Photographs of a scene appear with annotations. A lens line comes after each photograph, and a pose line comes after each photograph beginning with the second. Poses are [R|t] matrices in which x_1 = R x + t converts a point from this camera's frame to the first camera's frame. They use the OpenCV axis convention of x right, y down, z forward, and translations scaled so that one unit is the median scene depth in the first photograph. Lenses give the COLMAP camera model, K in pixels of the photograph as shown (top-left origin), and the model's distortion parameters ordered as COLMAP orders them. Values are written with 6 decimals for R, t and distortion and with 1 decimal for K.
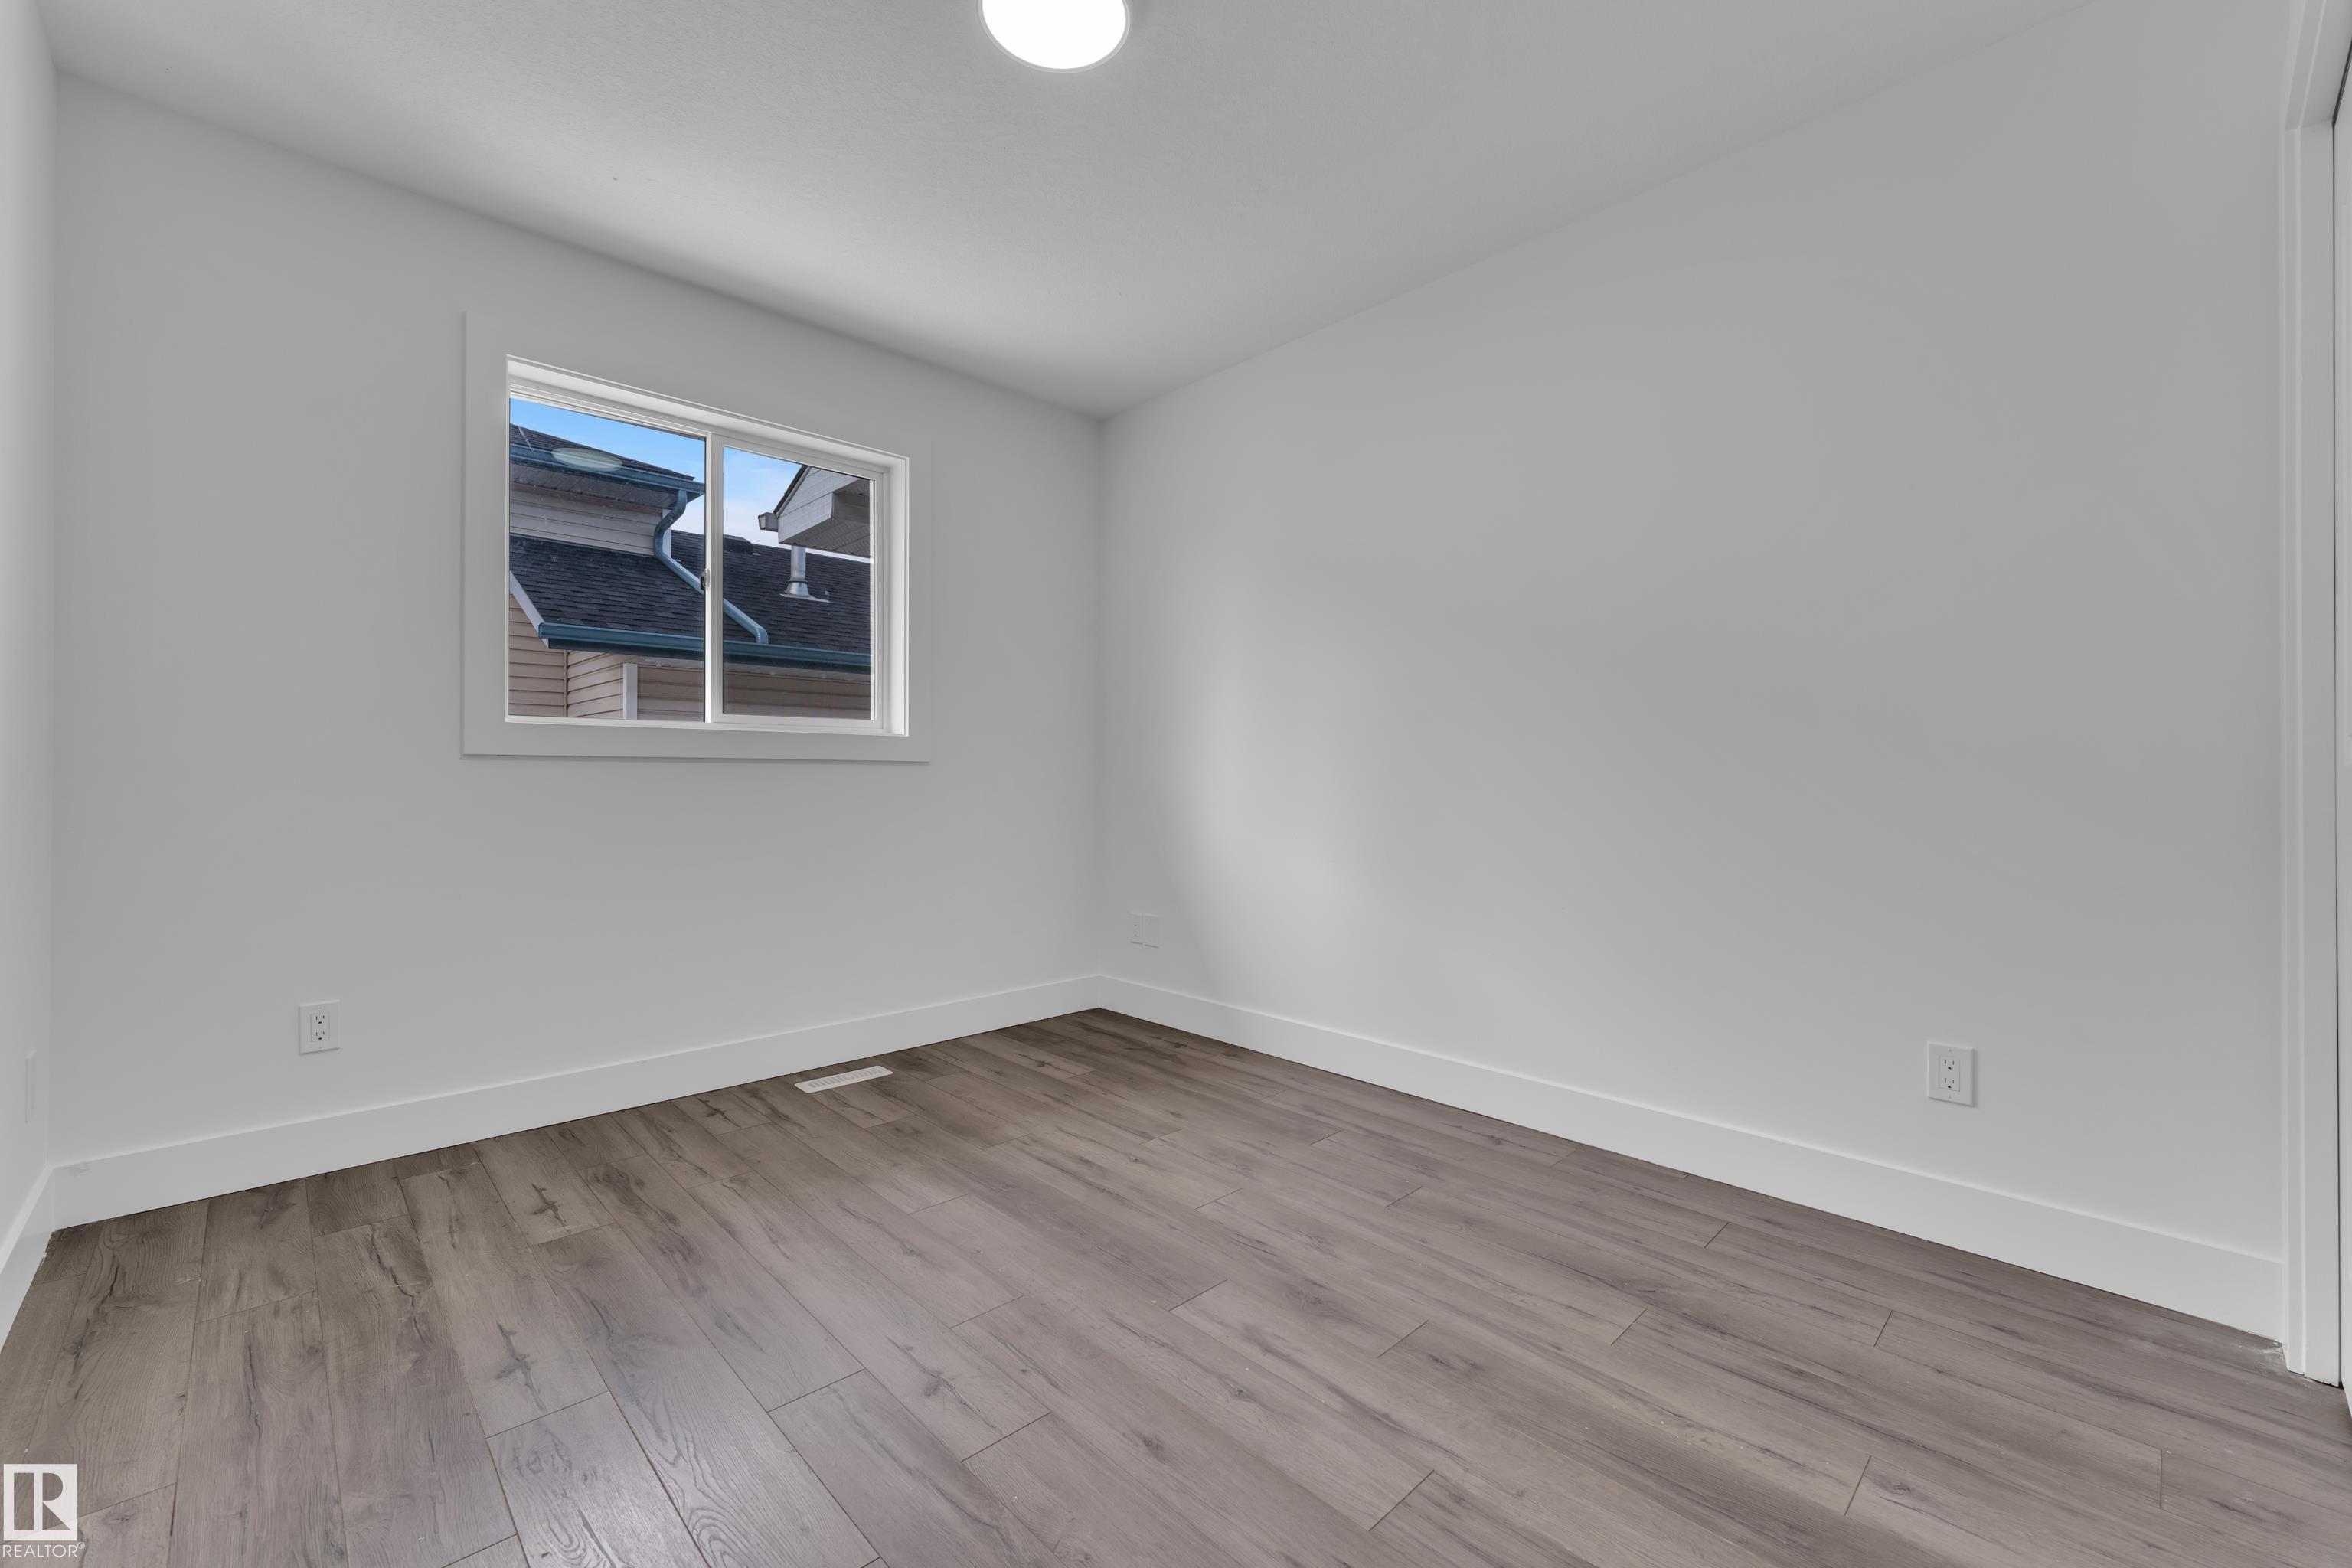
lens RADIAL K [[955.0, 0, 1163.5], [0, 955.0, 767.6], [0, 0, 1]] dist [0.001538, 0.000337]
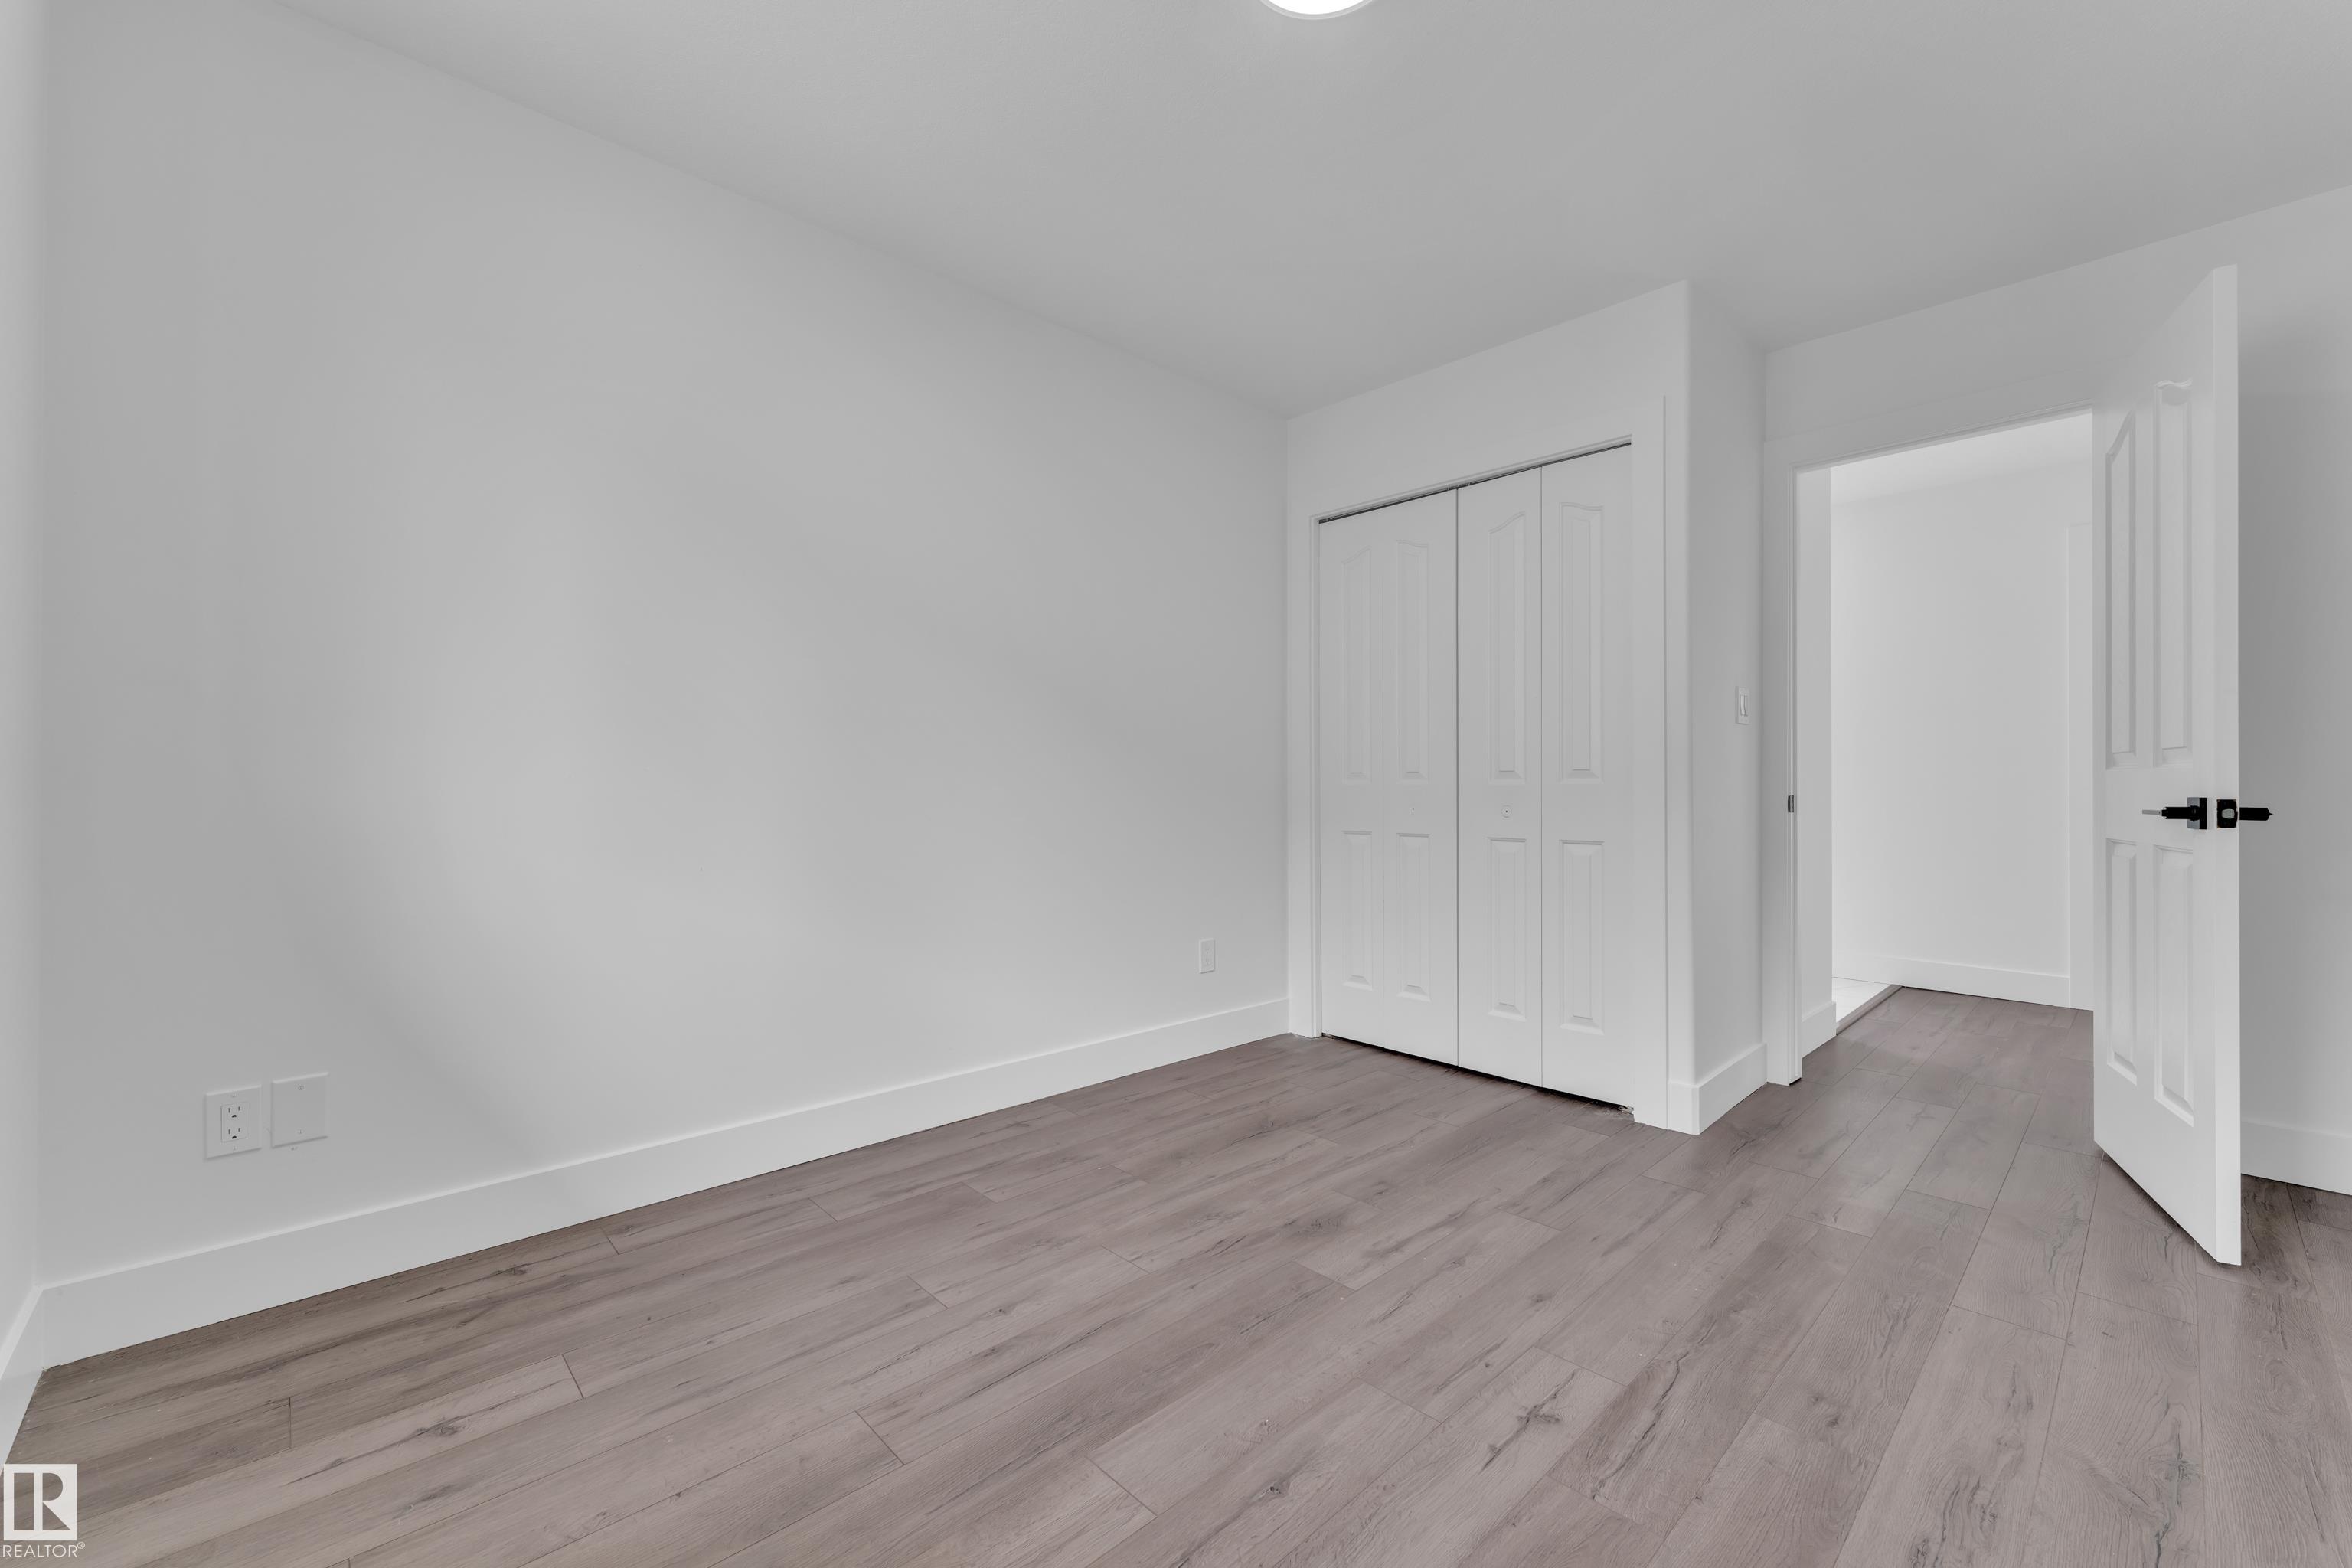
lens RADIAL K [[942.3, 0, 1139.5], [0, 942.3, 790.9], [0, 0, 1]] dist [0.000431, 0.000078]
pose [[0.023359, -0.008333, 0.999692, -0.885952], [-0.008791, 0.999925, 0.008540, -0.007957], [-0.999688, -0.008987, 0.023284, 1.013756]]
